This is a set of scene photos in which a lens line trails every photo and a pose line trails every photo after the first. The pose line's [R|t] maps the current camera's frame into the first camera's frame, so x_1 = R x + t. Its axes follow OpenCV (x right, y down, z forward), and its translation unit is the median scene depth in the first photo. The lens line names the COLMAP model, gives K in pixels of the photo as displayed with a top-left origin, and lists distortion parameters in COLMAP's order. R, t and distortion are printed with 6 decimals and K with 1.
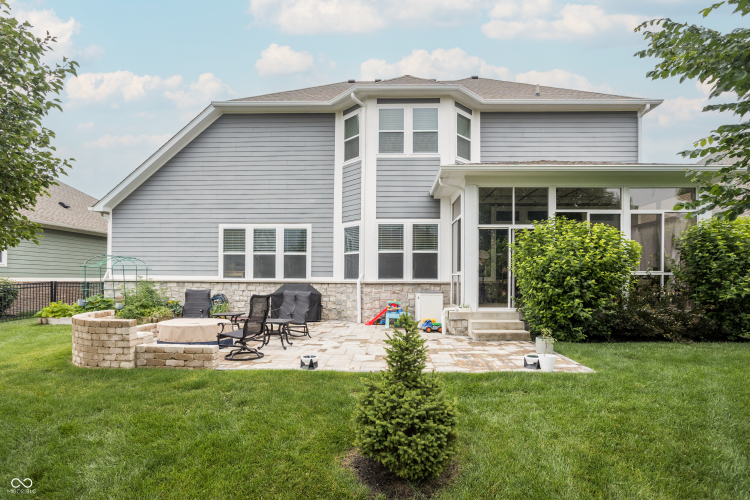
lens RADIAL K [[370.0, 0, 380.9], [0, 370.0, 273.4], [0, 0, 1]] dist [-0.019279, 0.000341]
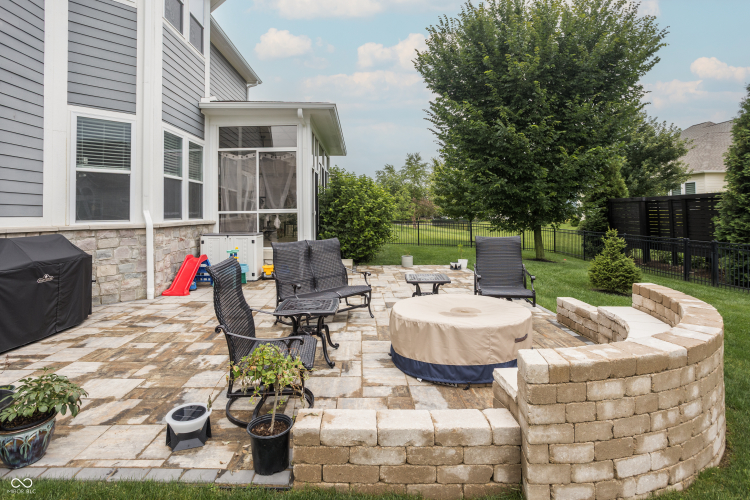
lens RADIAL K [[387.4, 0, 357.2], [0, 387.4, 203.7], [0, 0, 1]] dist [-0.016900, 0.005942]
pose [[-0.020360, 0.023256, 0.999522, -0.593874], [-0.005486, 0.999712, -0.023372, 0.001627], [-0.999778, -0.005960, -0.020226, 0.632320]]
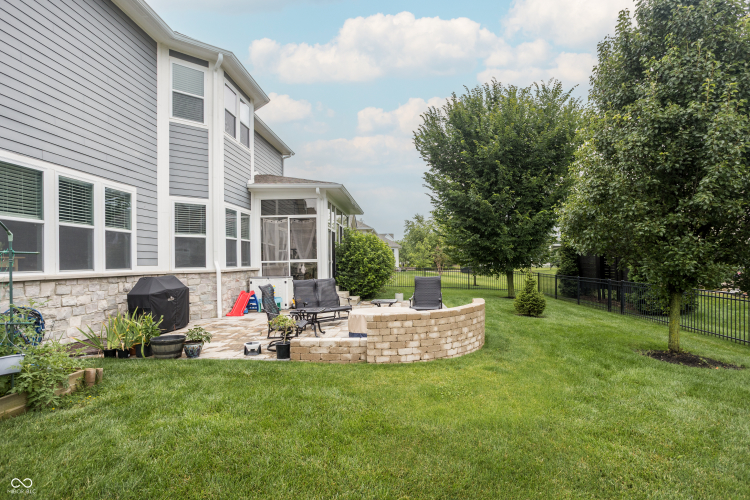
lens RADIAL K [[387.4, 0, 374.7], [0, 387.4, 256.3], [0, 0, 1]] dist [-0.016900, 0.005942]
pose [[0.035882, 0.008701, 0.999318, -0.875550], [-0.000761, 0.999962, -0.008680, -0.003234], [-0.999356, -0.000449, 0.035888, 0.541819]]
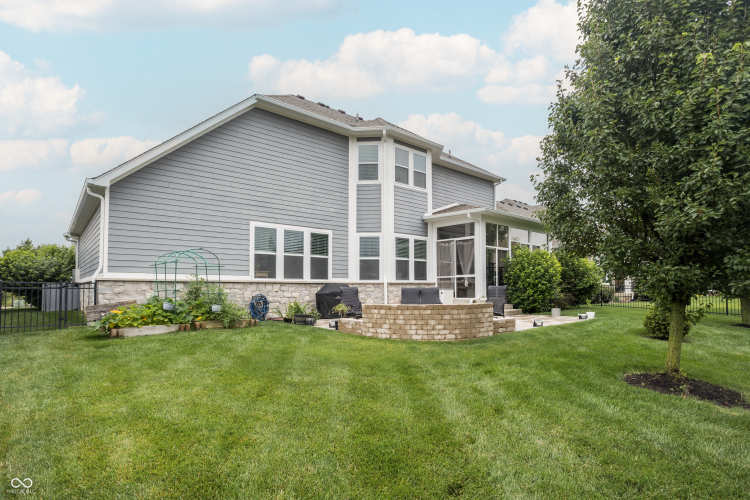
lens RADIAL K [[387.4, 0, 362.6], [0, 387.4, 268.6], [0, 0, 1]] dist [-0.016900, 0.005942]
pose [[0.750124, 0.027036, 0.660745, -0.887476], [-0.007314, 0.999442, -0.032590, 0.018020], [-0.661257, 0.019614, 0.749903, 0.069848]]
